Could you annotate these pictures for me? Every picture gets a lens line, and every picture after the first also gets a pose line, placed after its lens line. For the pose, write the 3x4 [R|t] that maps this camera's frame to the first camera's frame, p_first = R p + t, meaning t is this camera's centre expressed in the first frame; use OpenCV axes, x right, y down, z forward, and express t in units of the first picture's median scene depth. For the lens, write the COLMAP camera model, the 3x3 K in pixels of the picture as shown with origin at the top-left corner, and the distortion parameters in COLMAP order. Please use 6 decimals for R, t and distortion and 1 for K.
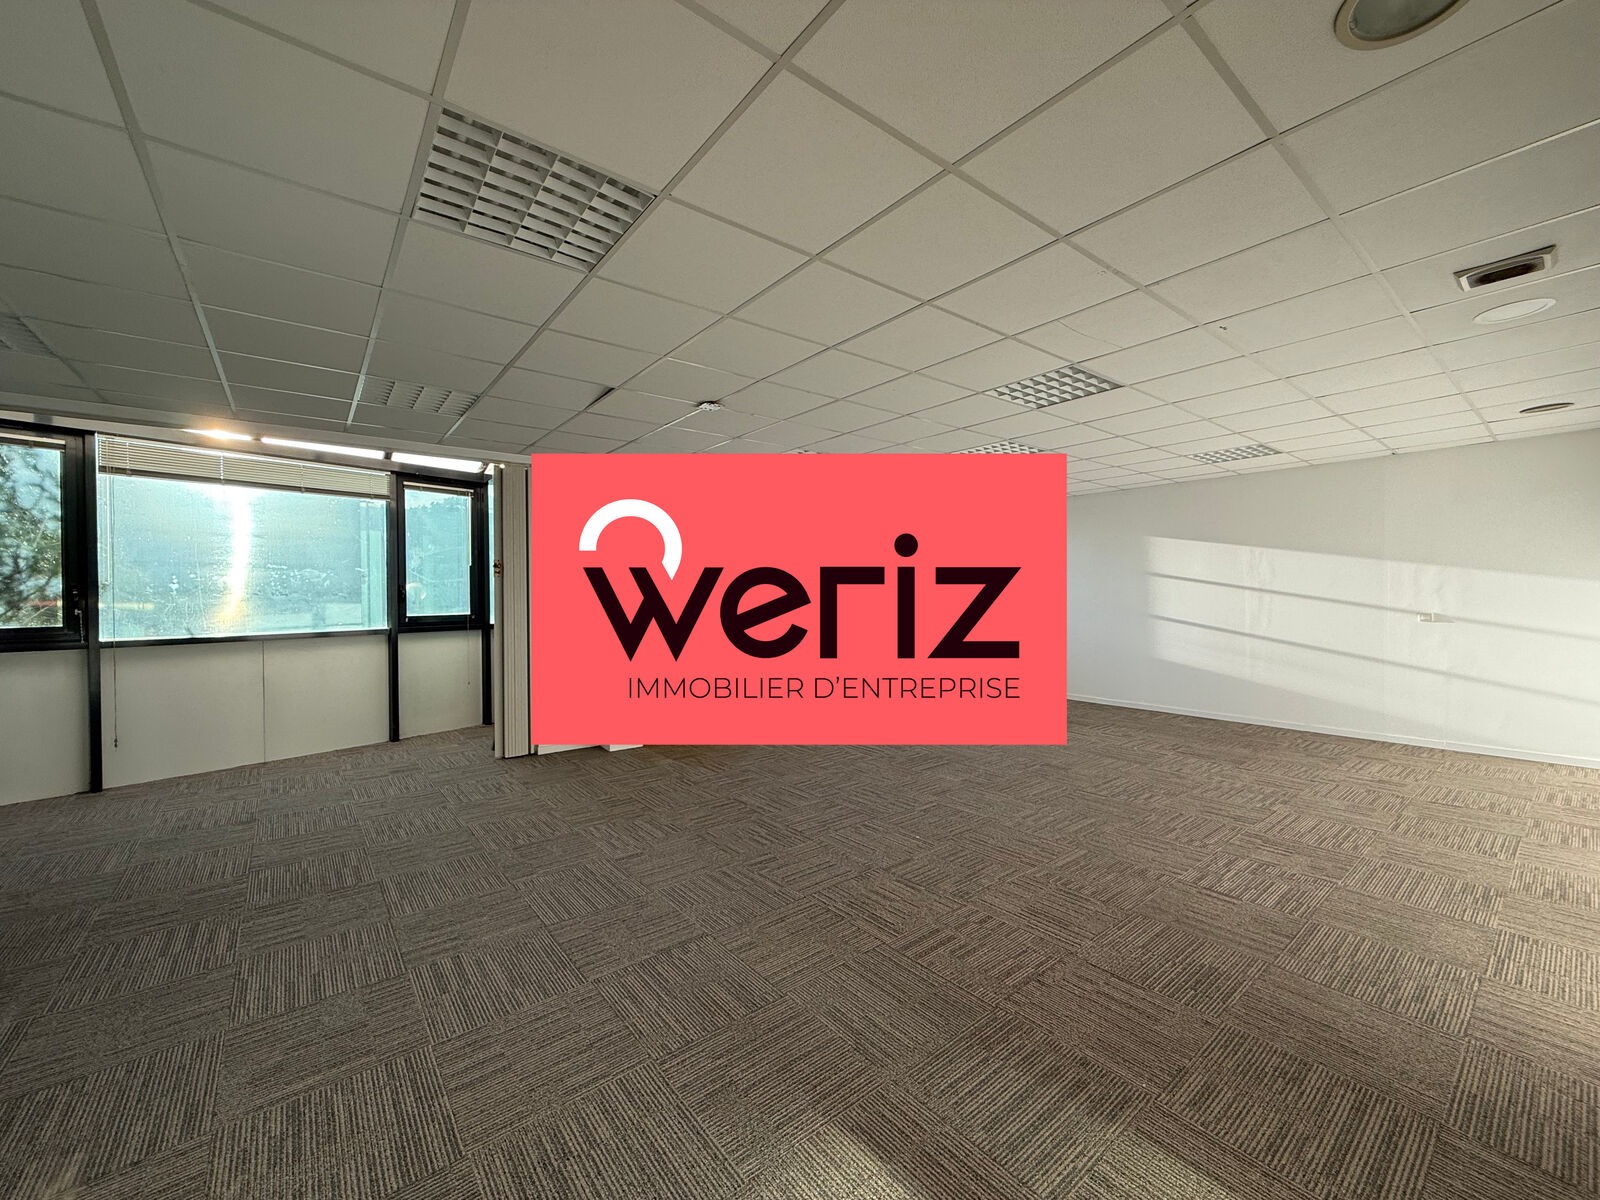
lens RADIAL K [[635.8, 0, 799.7], [0, 635.8, 598.7], [0, 0, 1]] dist [0.001090, 0.000206]
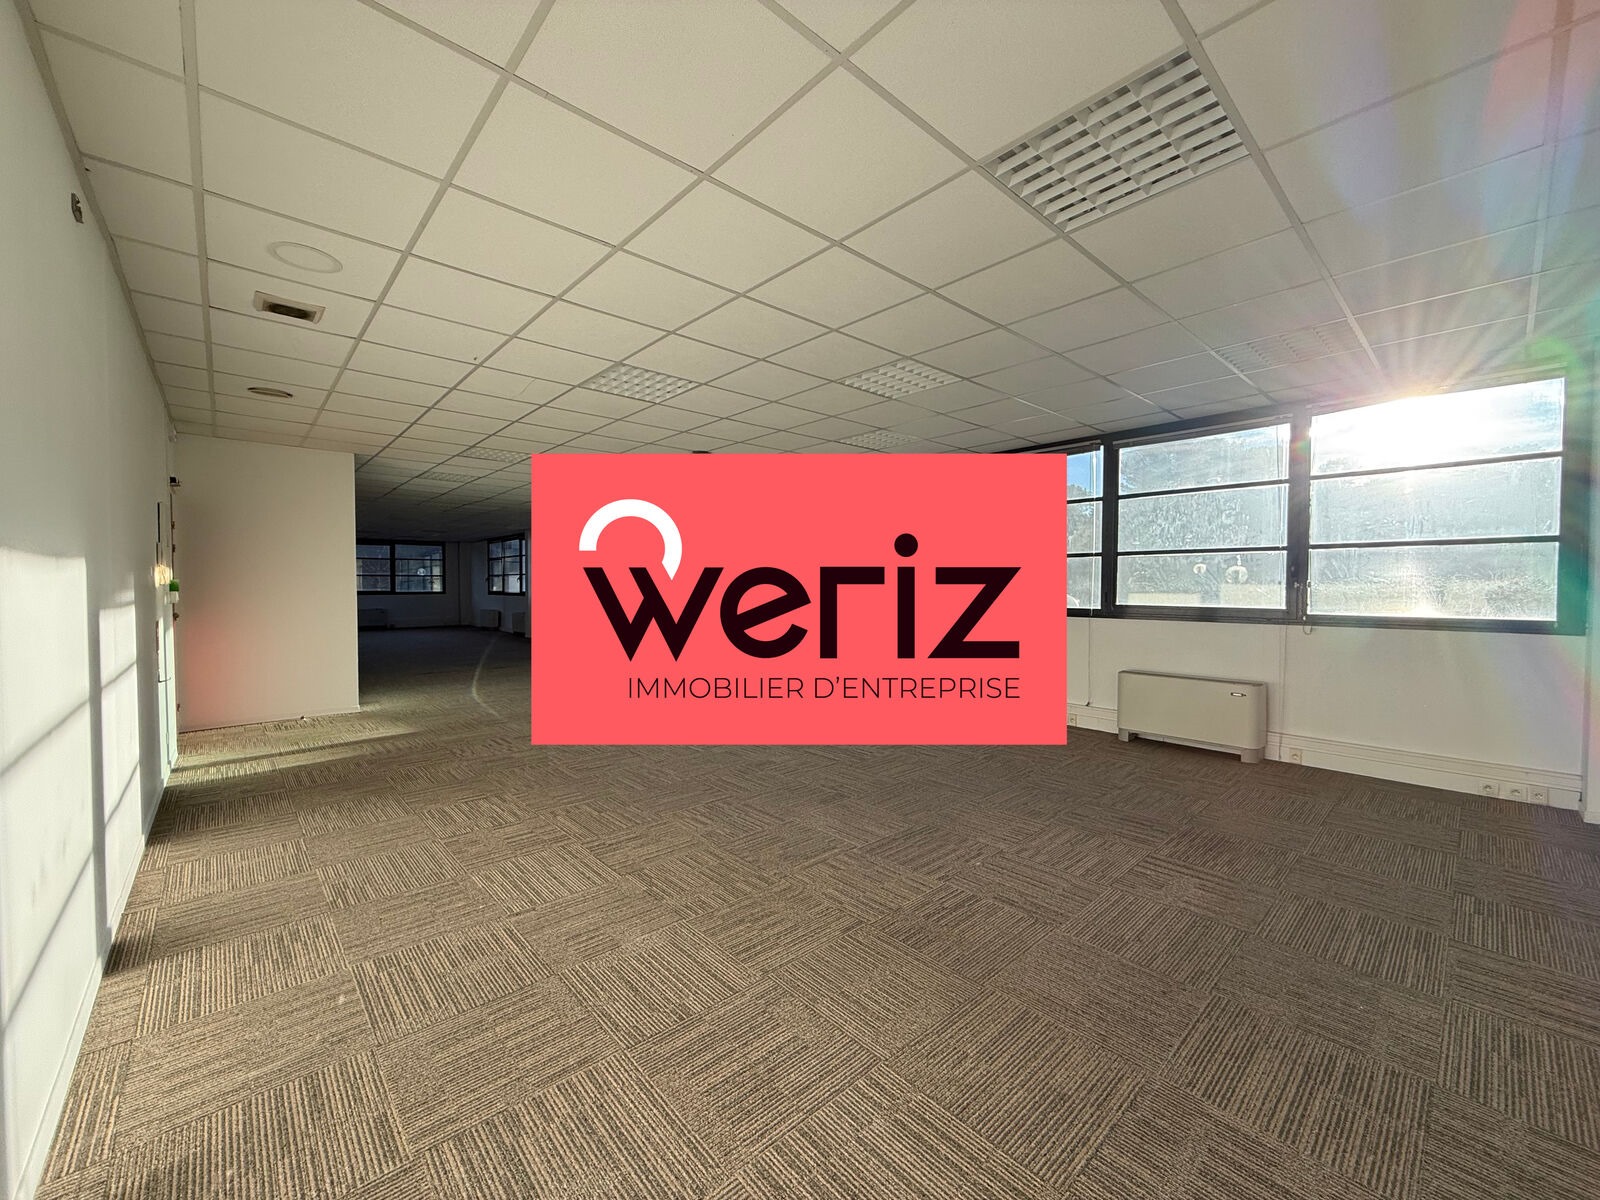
lens RADIAL K [[635.8, 0, 793.9], [0, 635.8, 600.0], [0, 0, 1]] dist [0.001090, 0.000206]
pose [[0.063310, 0.032534, -0.997464, 1.349458], [-0.007471, 0.999456, 0.032124, 0.004521], [0.997966, 0.005419, 0.063518, 1.061540]]
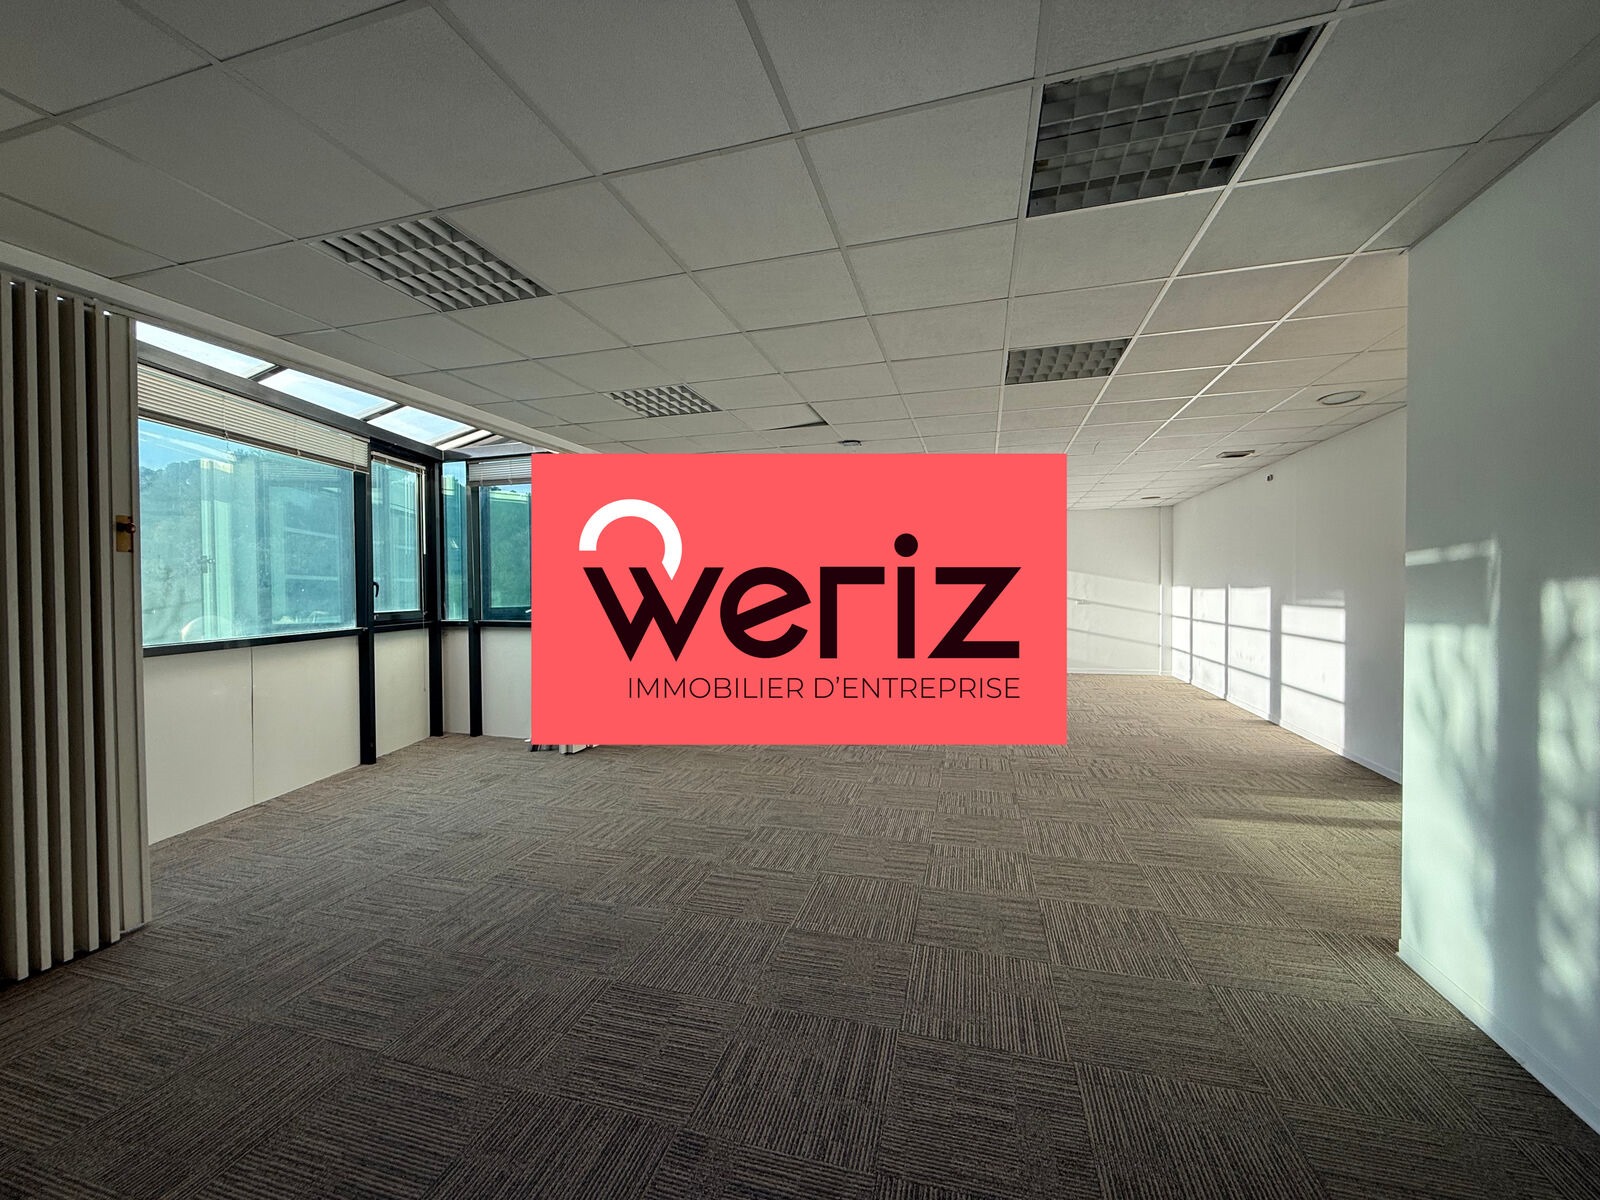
lens RADIAL K [[635.8, 0, 795.4], [0, 635.8, 594.7], [0, 0, 1]] dist [0.001090, 0.000206]
pose [[0.810438, -0.002357, 0.585820, -0.934195], [0.005054, 0.999983, -0.002968, 0.012812], [-0.585803, 0.005366, 0.810436, 0.003947]]
